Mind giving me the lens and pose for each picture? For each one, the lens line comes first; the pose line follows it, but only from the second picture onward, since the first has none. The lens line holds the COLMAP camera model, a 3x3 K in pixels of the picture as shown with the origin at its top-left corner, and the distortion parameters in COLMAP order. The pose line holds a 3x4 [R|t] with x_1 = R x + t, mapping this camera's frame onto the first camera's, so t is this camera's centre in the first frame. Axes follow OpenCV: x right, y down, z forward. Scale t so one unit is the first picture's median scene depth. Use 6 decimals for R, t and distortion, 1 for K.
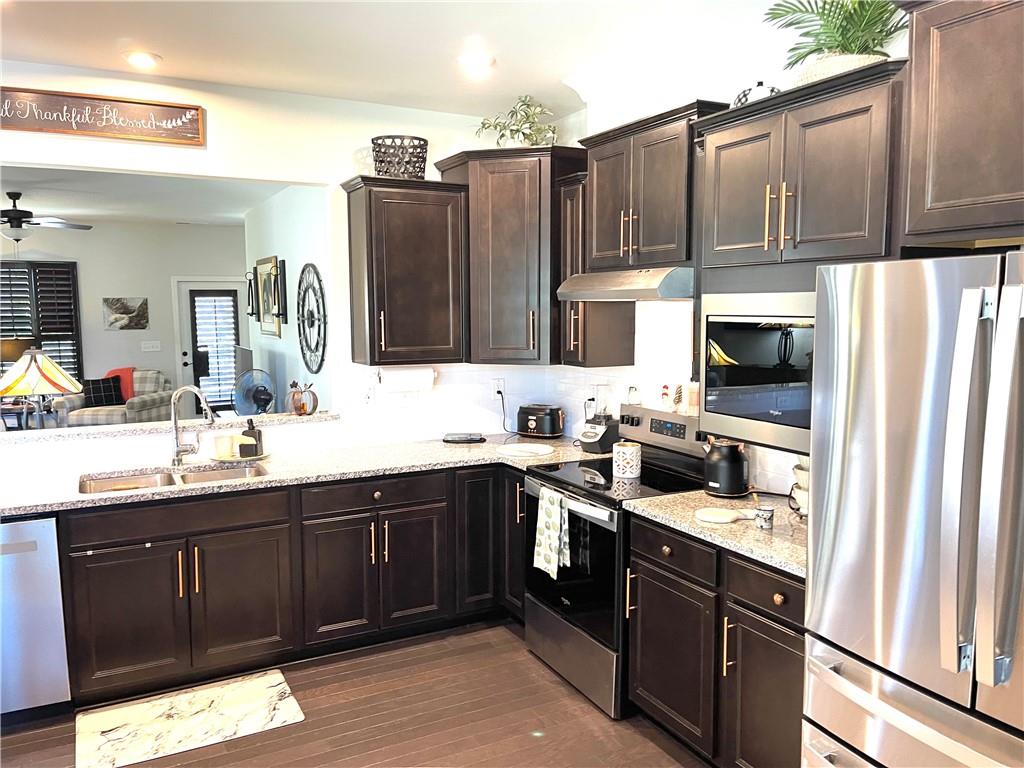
lens RADIAL K [[760.2, 0, 509.5], [0, 760.2, 384.3], [0, 0, 1]] dist [0.044805, -0.058075]
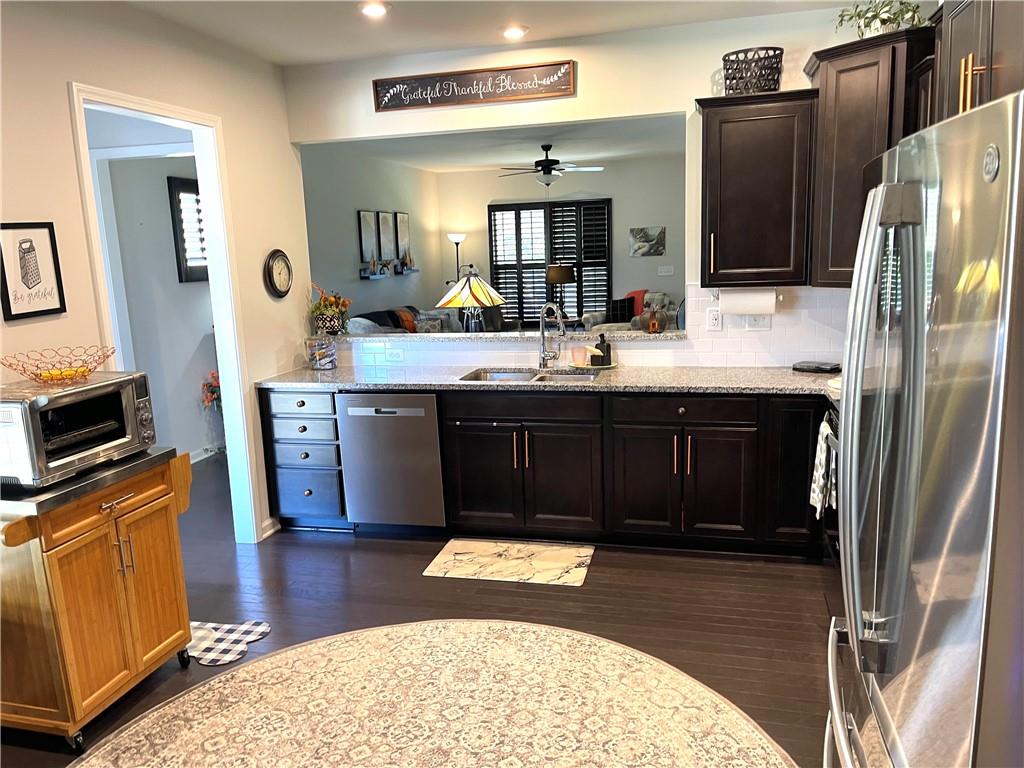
lens RADIAL K [[760.2, 0, 509.5], [0, 760.2, 380.7], [0, 0, 1]] dist [0.044805, -0.058075]
pose [[0.744544, 0.092181, -0.661179, 0.325065], [-0.030277, 0.994064, 0.104497, 0.000157], [0.666887, -0.057784, 0.742915, 0.051784]]
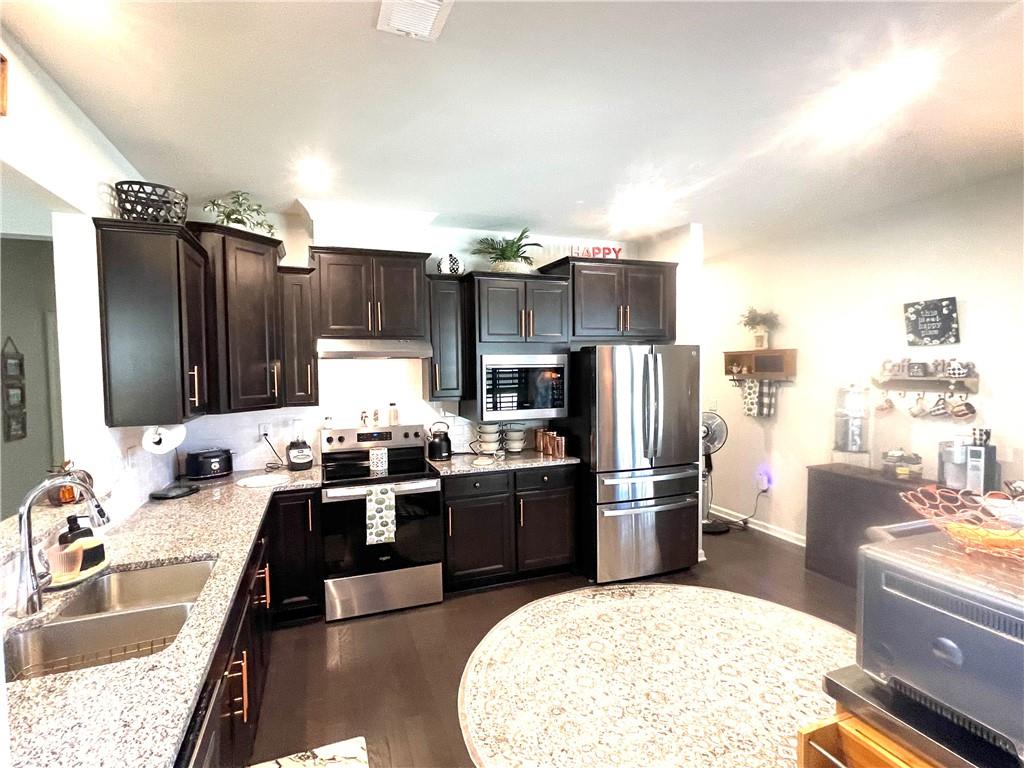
lens RADIAL K [[513.0, 0, 509.8], [0, 513.0, 385.2], [0, 0, 1]] dist [0.016538, -0.000885]
pose [[0.118745, -0.044849, 0.991911, -0.766361], [0.110400, 0.993382, 0.031699, -0.048939], [-0.986768, 0.105743, 0.122910, 0.522565]]
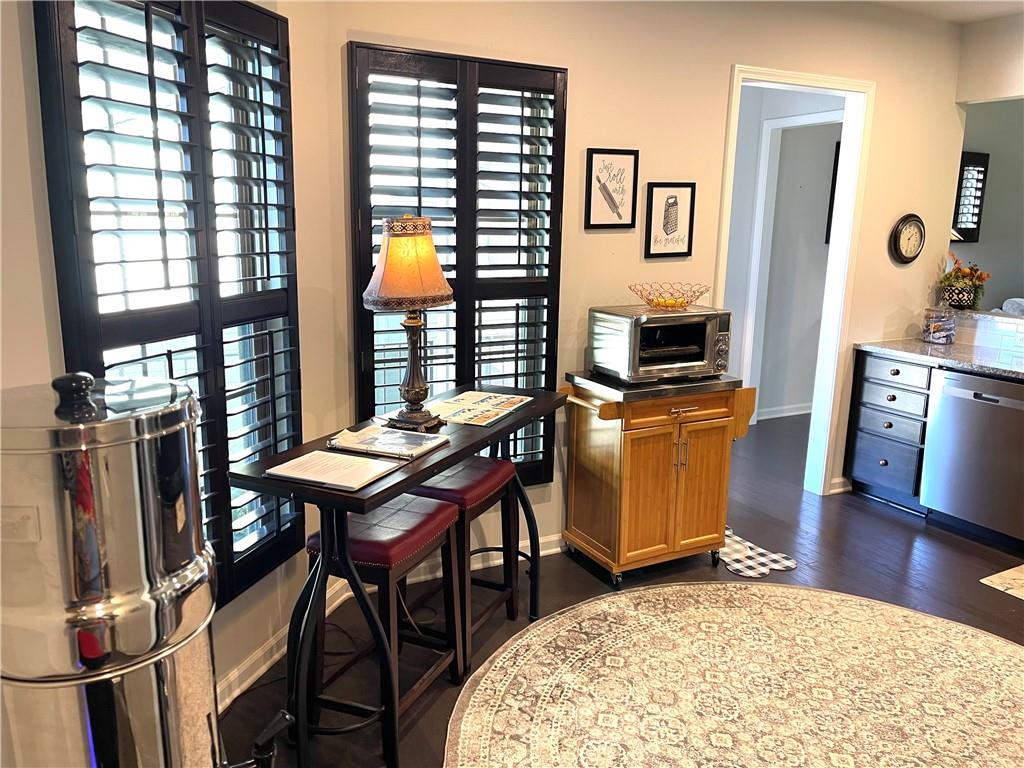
lens RADIAL K [[760.2, 0, 518.9], [0, 760.2, 354.1], [0, 0, 1]] dist [0.044805, -0.058075]
pose [[0.014132, 0.179543, -0.983649, 0.437419], [-0.113009, 0.977730, 0.176839, 0.001699], [0.993493, 0.108662, 0.034107, 0.107012]]
